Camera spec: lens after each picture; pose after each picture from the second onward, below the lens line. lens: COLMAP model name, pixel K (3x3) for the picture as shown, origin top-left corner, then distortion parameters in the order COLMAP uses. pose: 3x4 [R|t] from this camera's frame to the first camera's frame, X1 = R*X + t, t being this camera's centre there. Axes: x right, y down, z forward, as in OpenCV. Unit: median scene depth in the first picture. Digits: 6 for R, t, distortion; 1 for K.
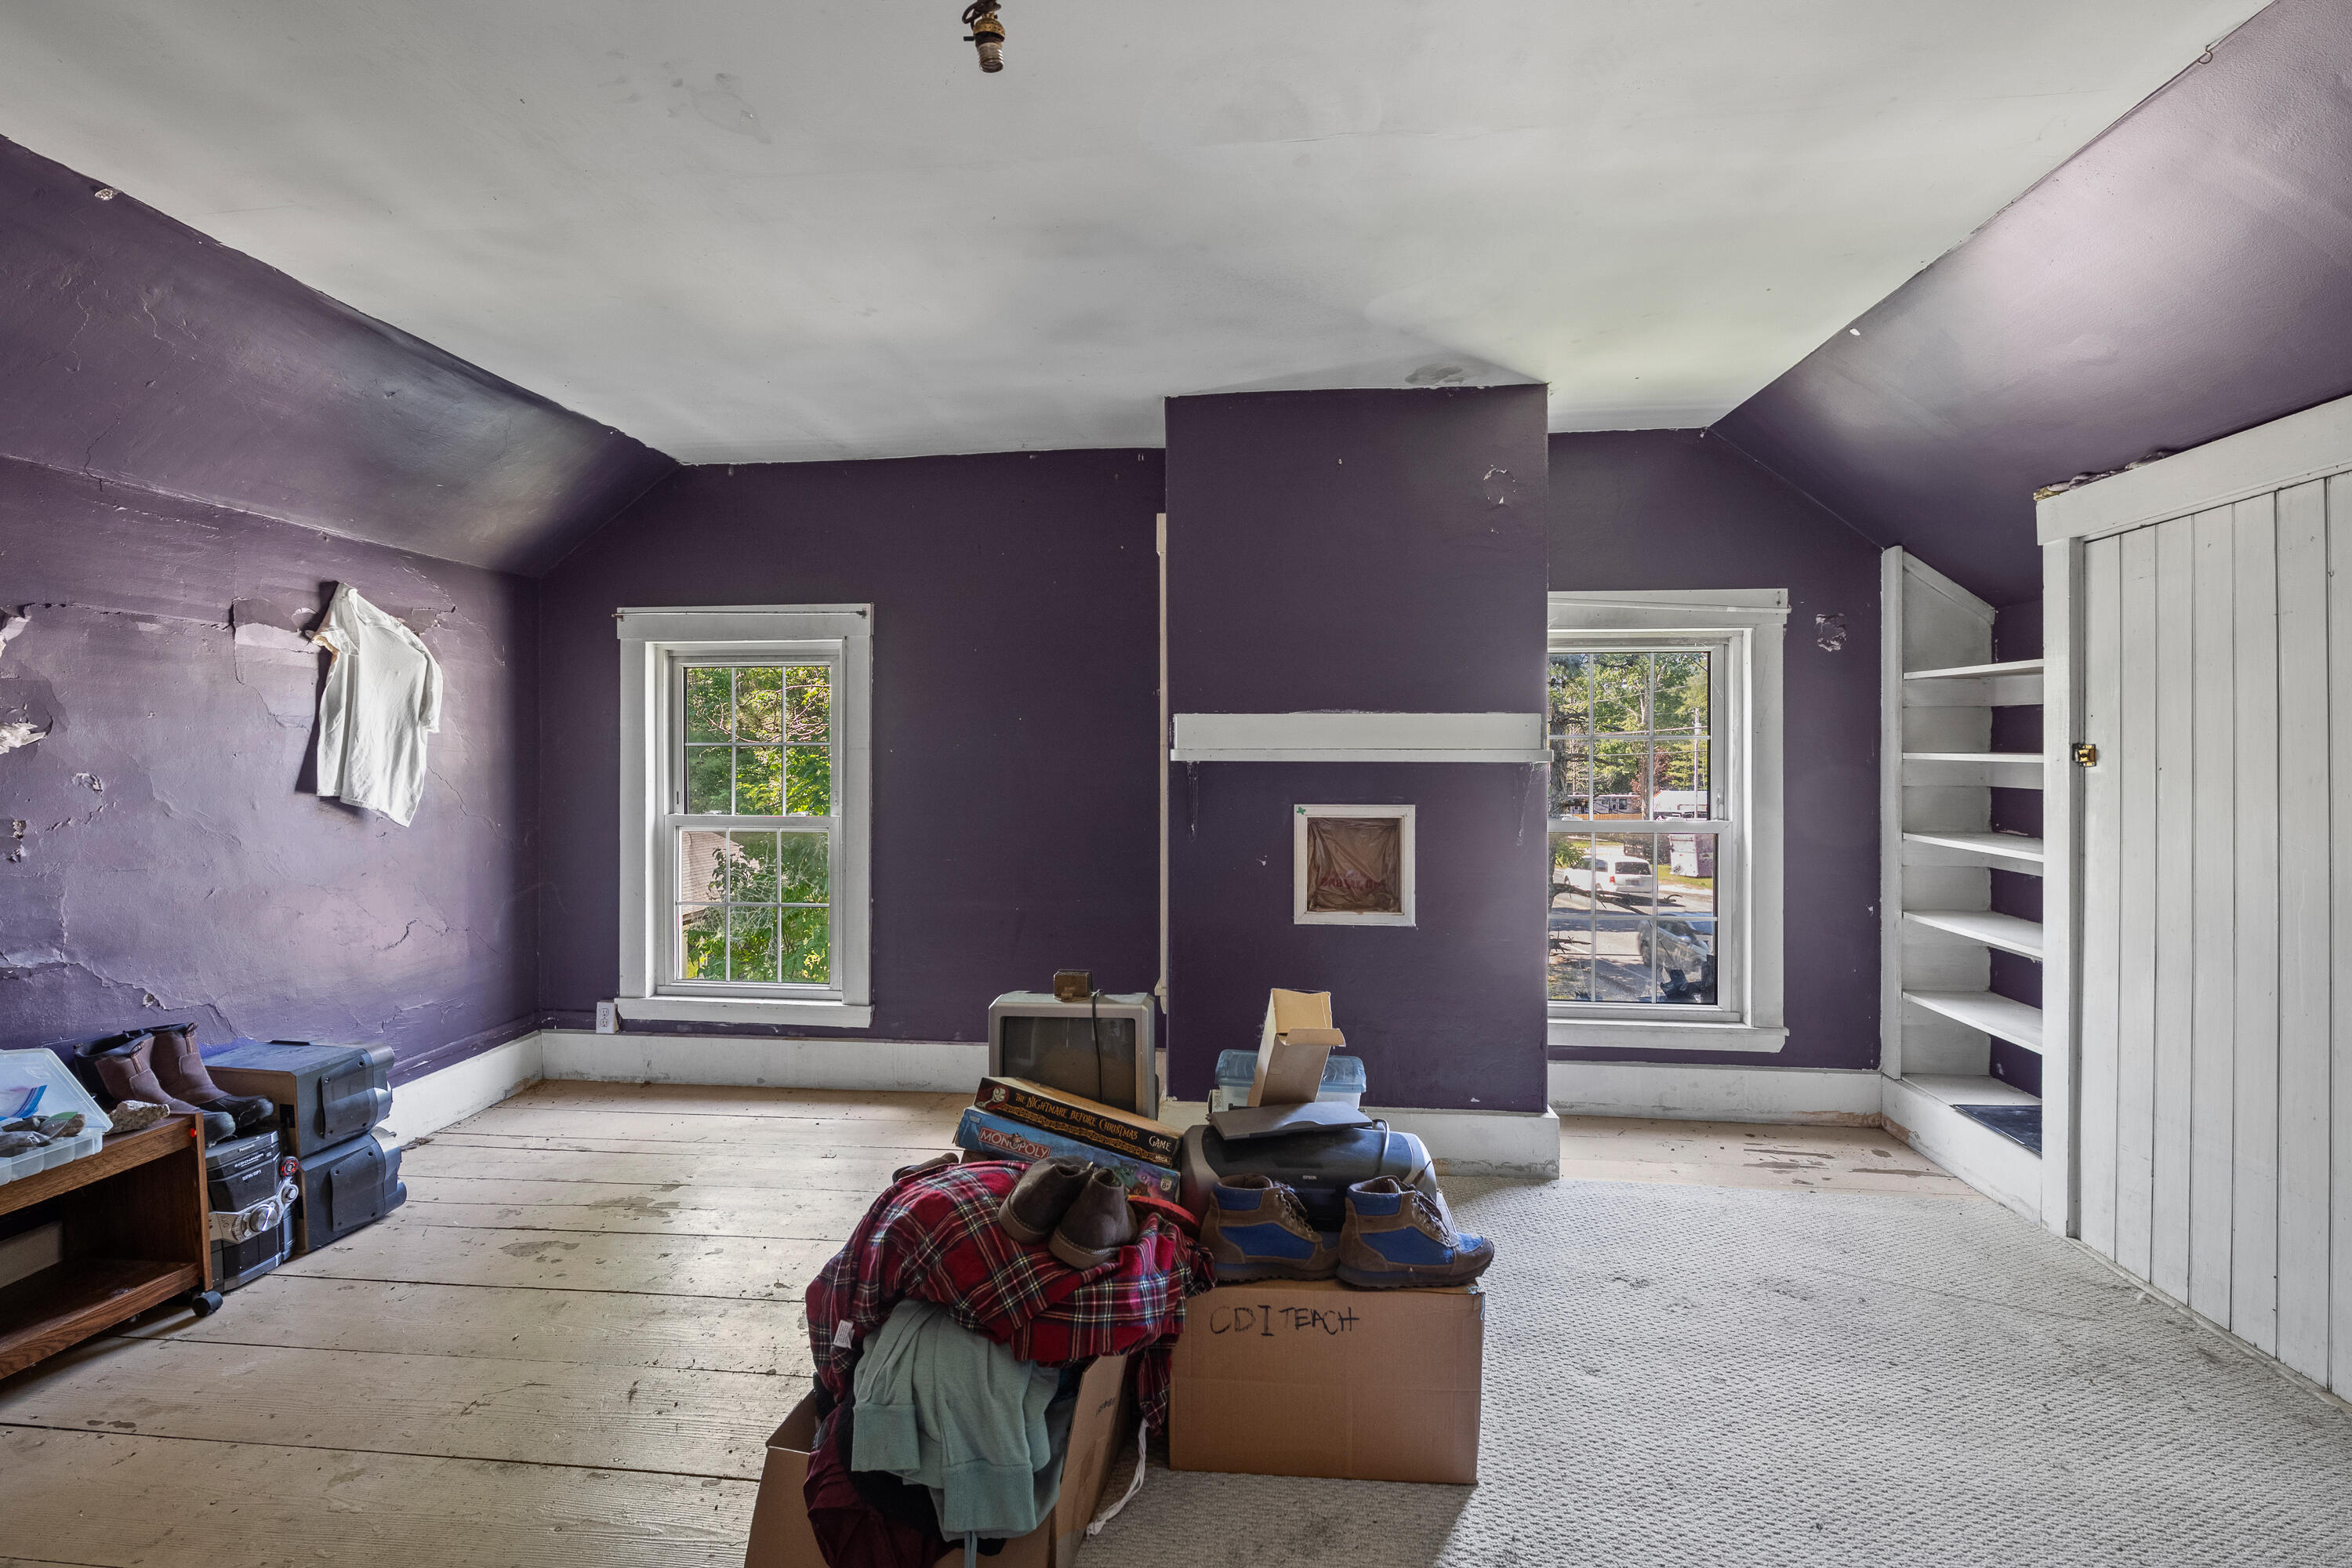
lens RADIAL K [[1055.0, 0, 1158.3], [0, 1055.0, 764.3], [0, 0, 1]] dist [-0.011109, -0.000874]
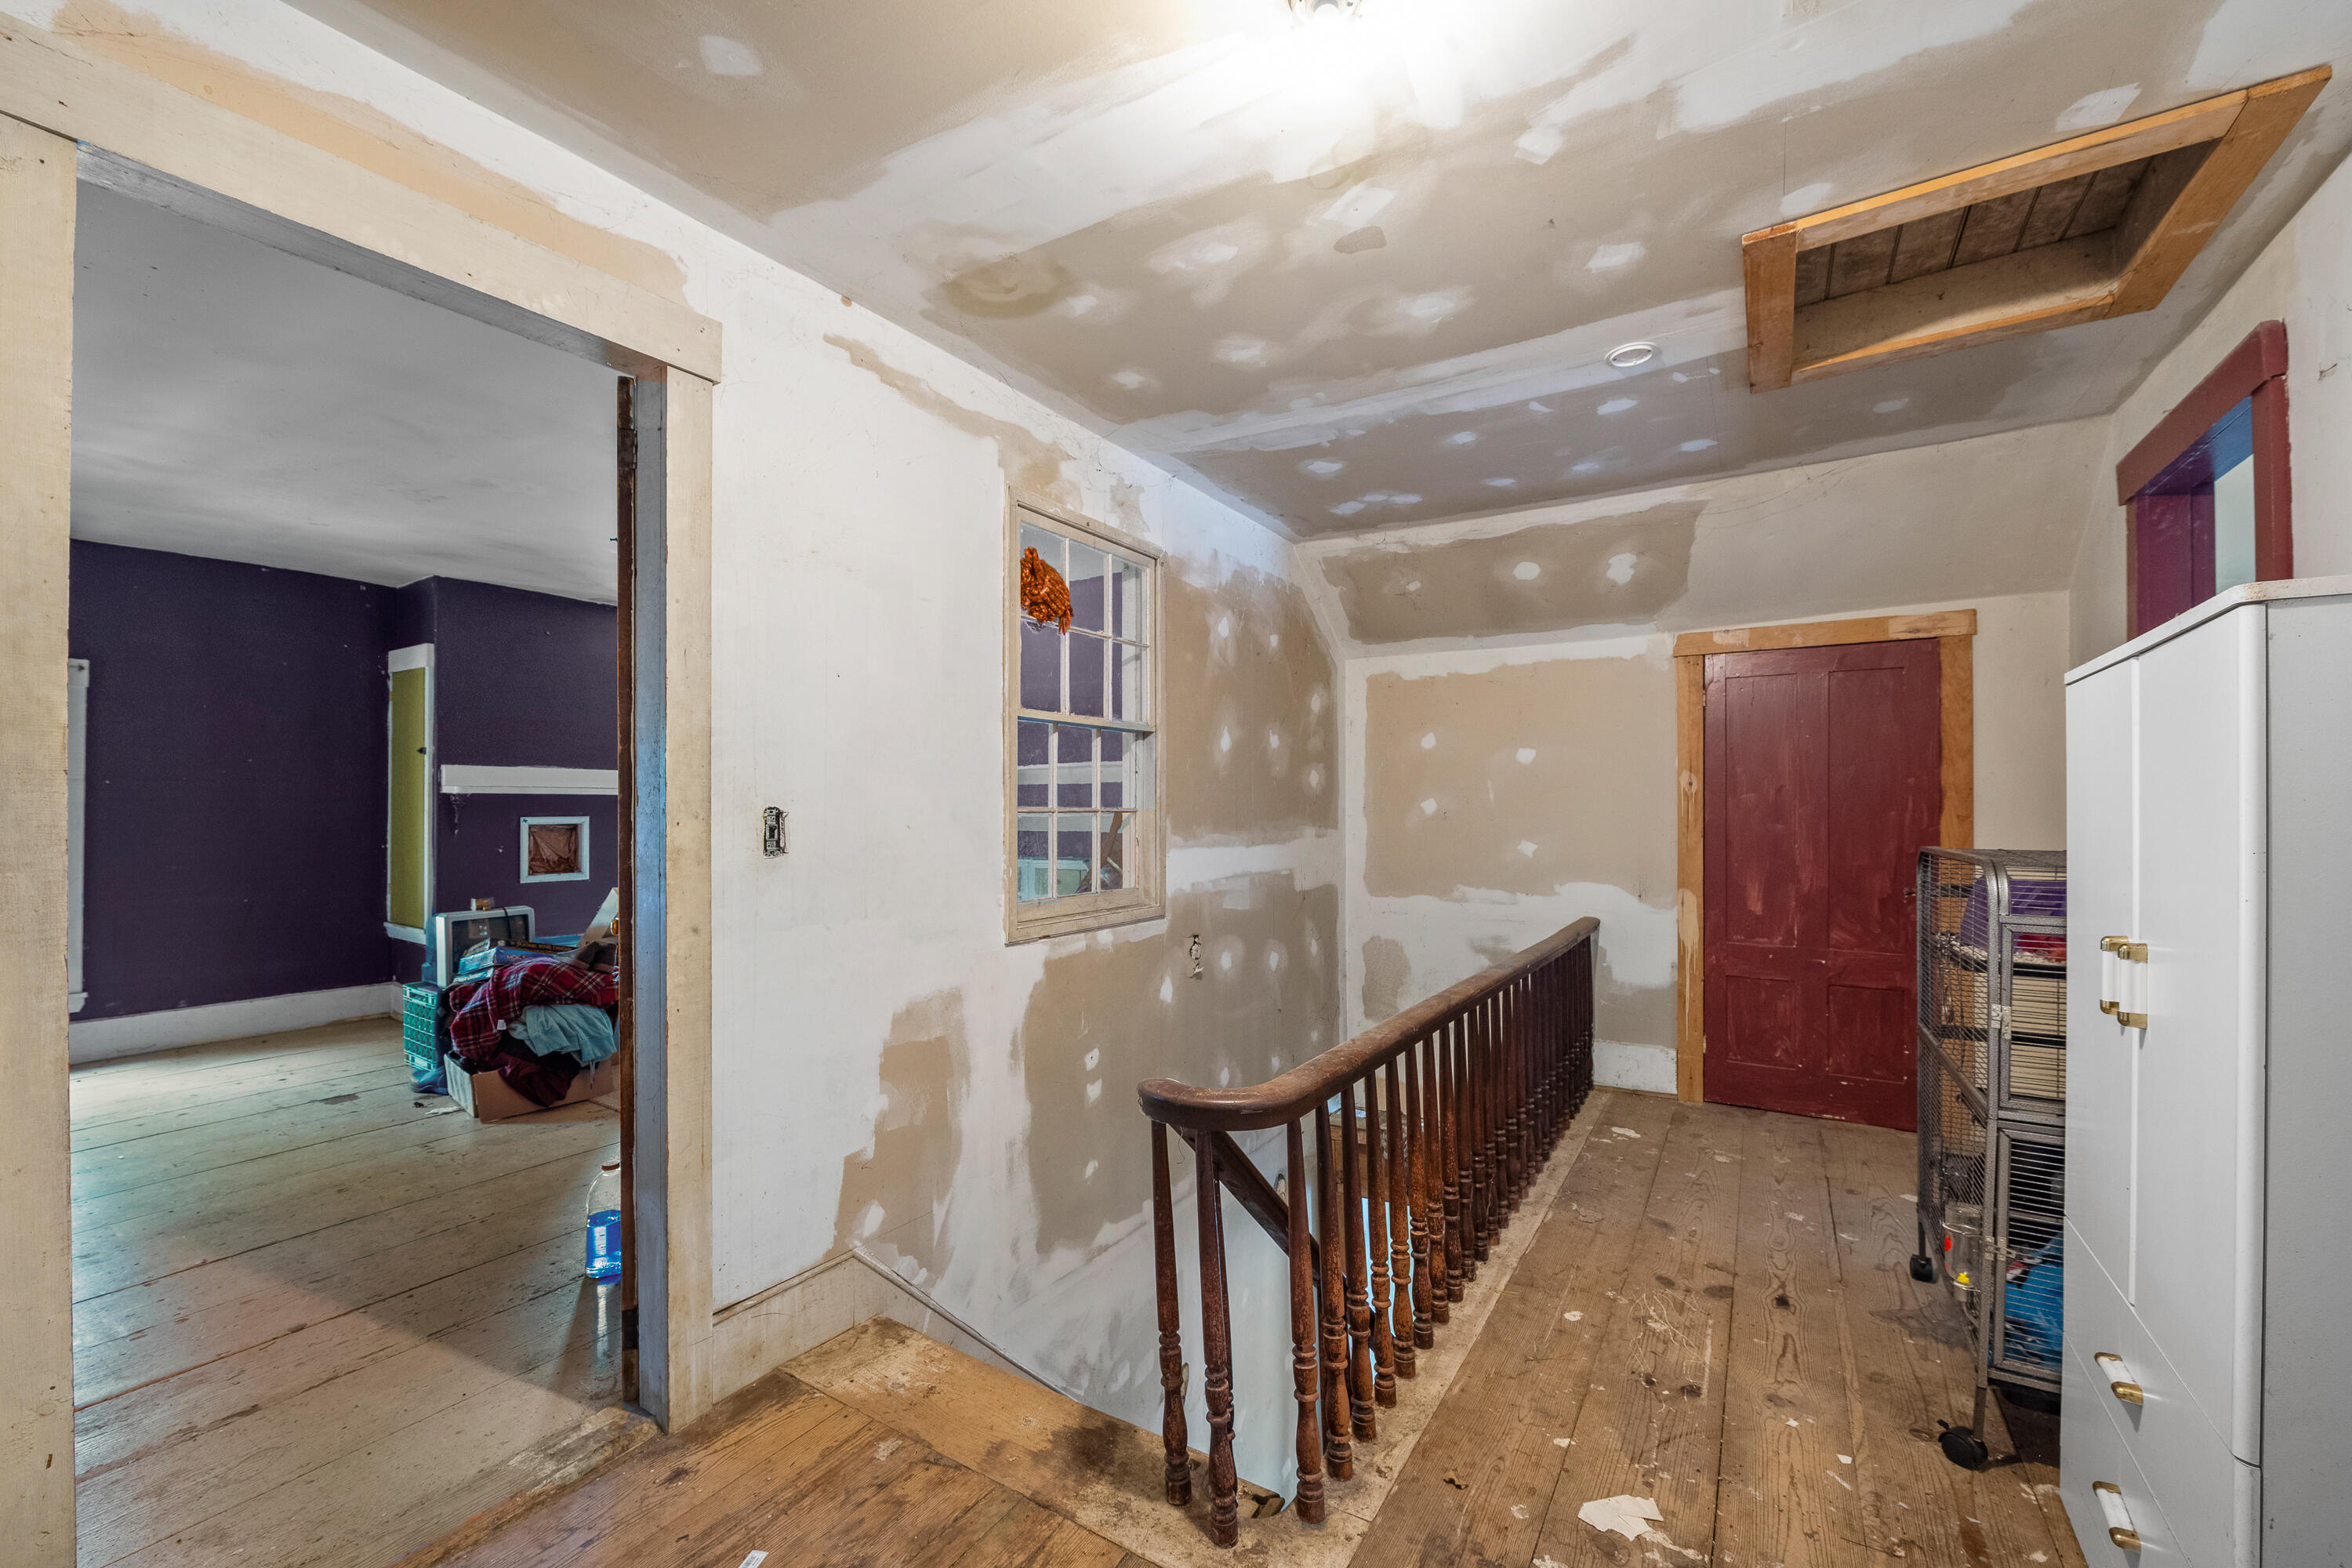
lens RADIAL K [[956.3, 0, 1172.9], [0, 956.3, 800.4], [0, 0, 1]] dist [-0.009715, -0.001934]
pose [[0.446058, 0.002203, 0.895001, -0.839923], [-0.006749, 0.999977, 0.000902, -0.000371], [-0.894978, -0.006443, 0.446063, -0.740632]]
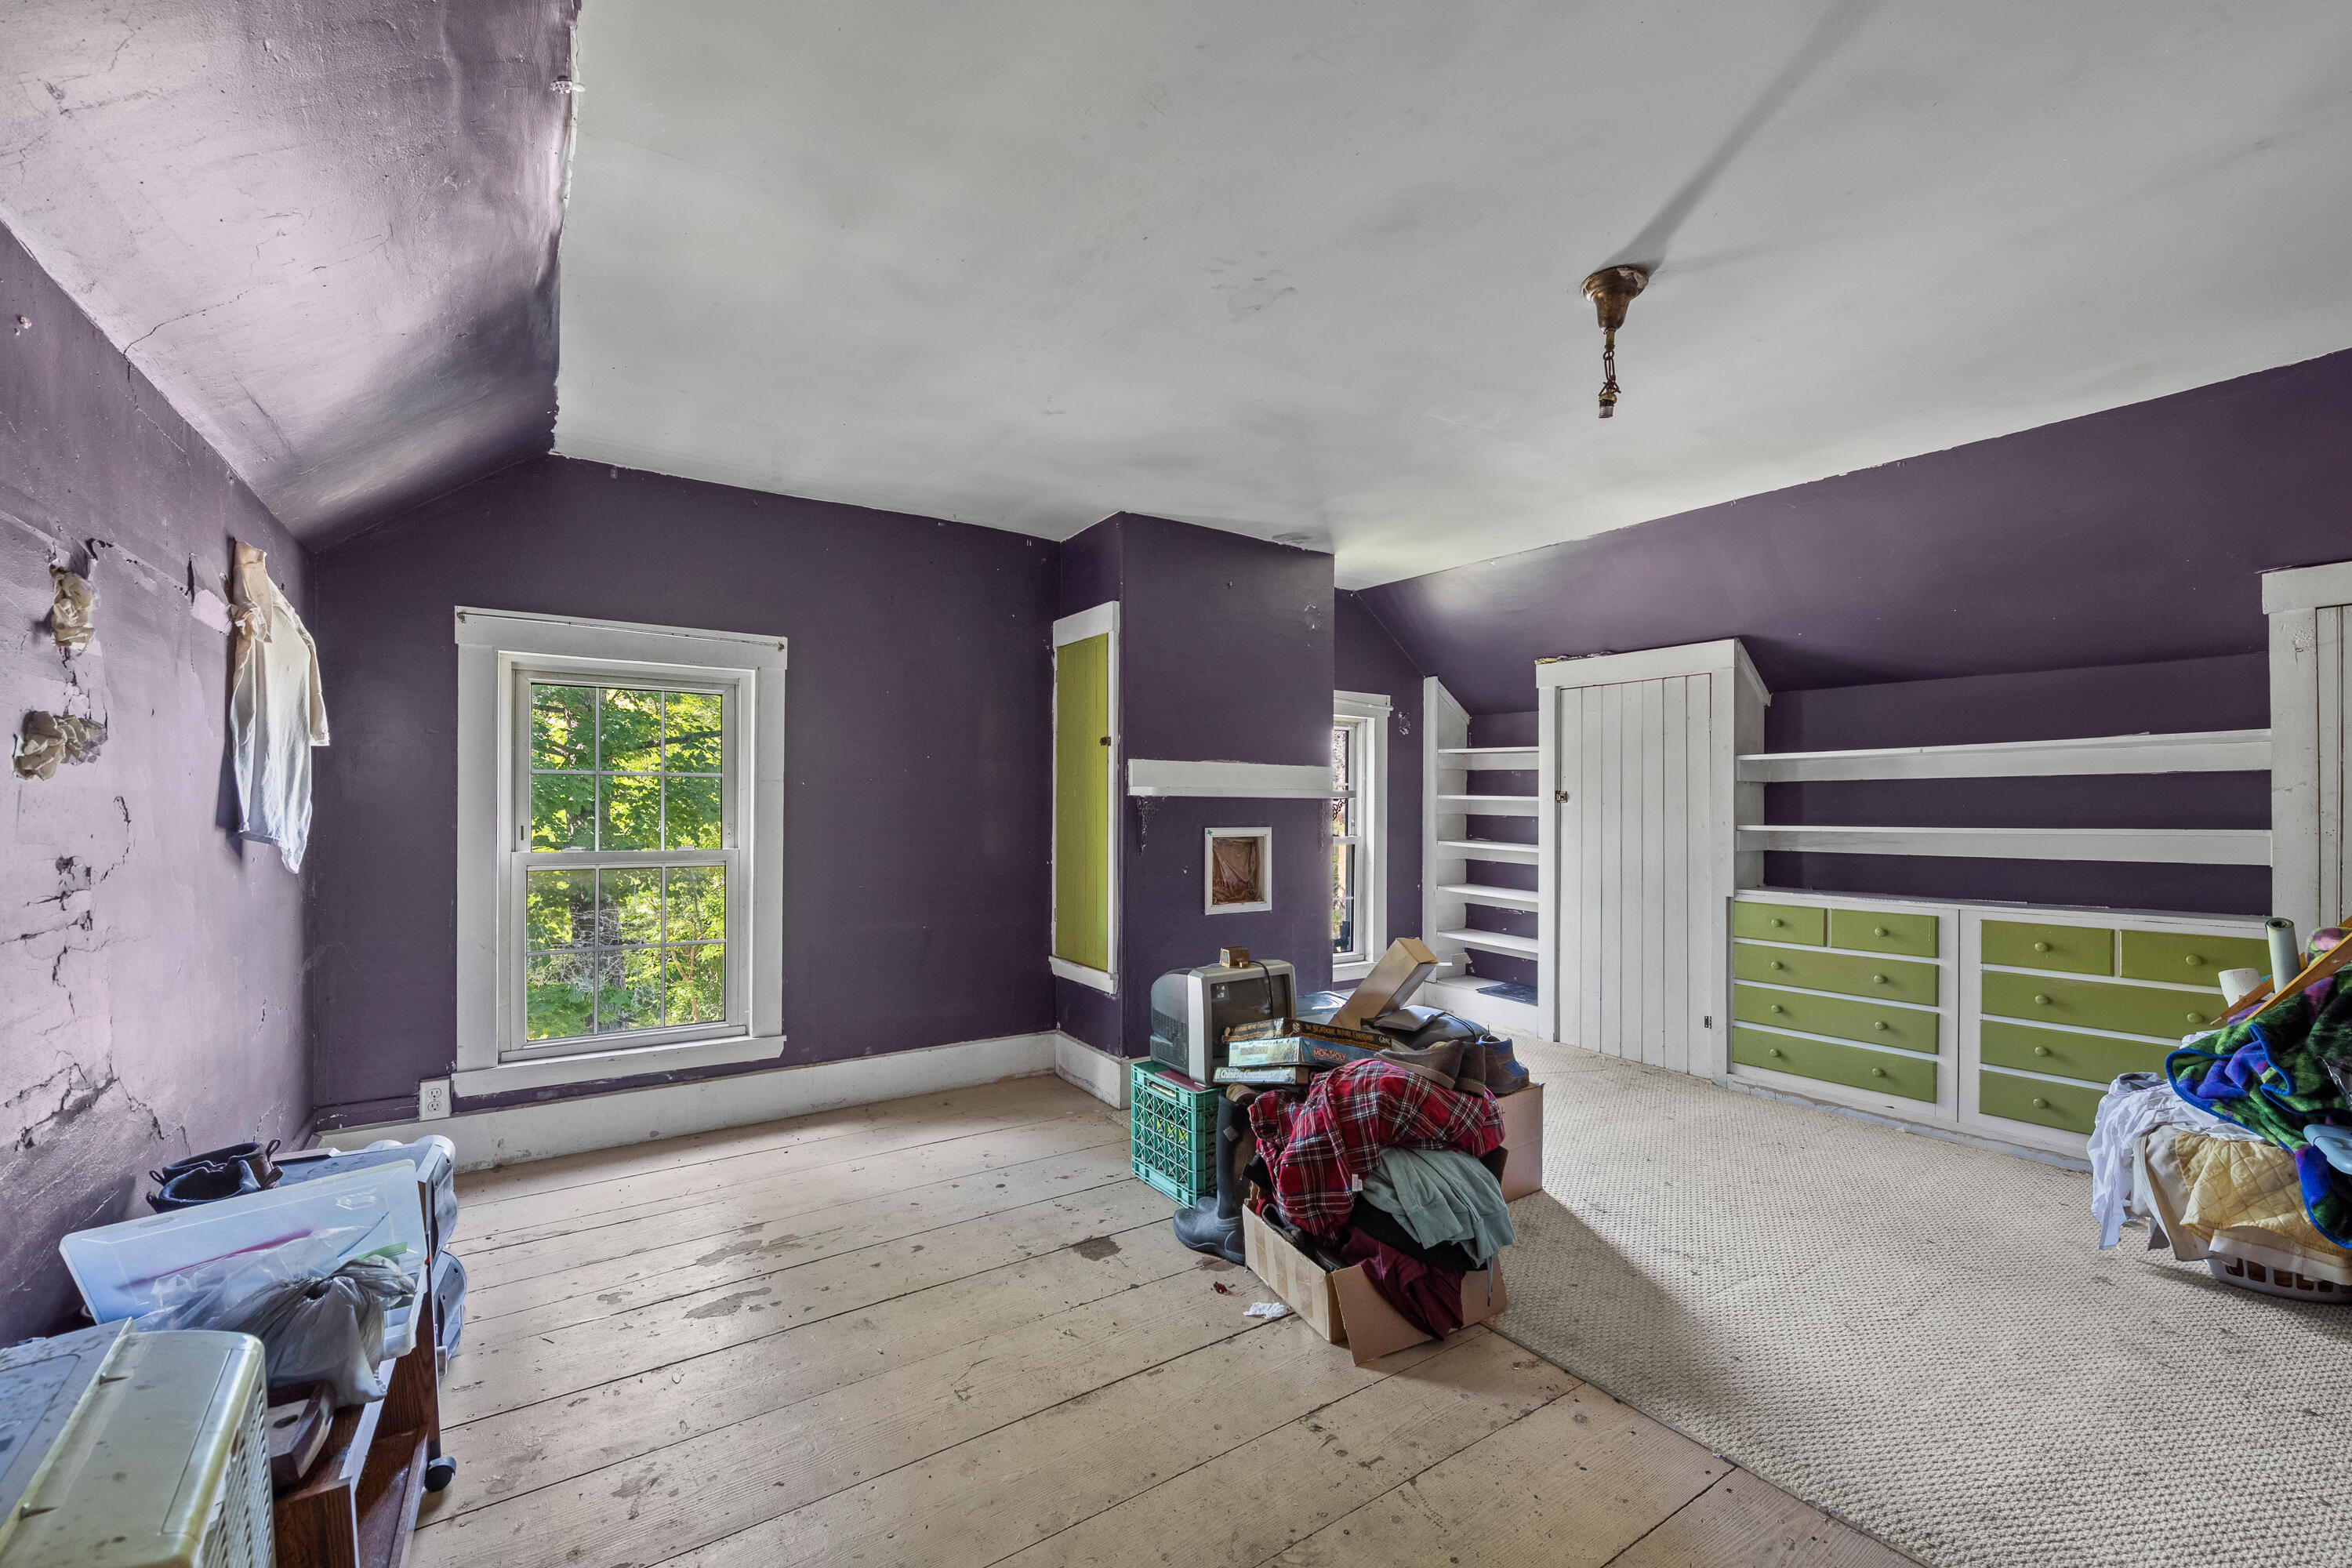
lens RADIAL K [[956.3, 0, 1155.3], [0, 956.3, 806.8], [0, 0, 1]] dist [-0.009715, -0.001934]
pose [[0.769623, 0.001903, 0.638495, -0.718830], [-0.005213, 0.999981, 0.003303, 0.006372], [-0.638477, -0.005870, 0.769619, 0.081500]]
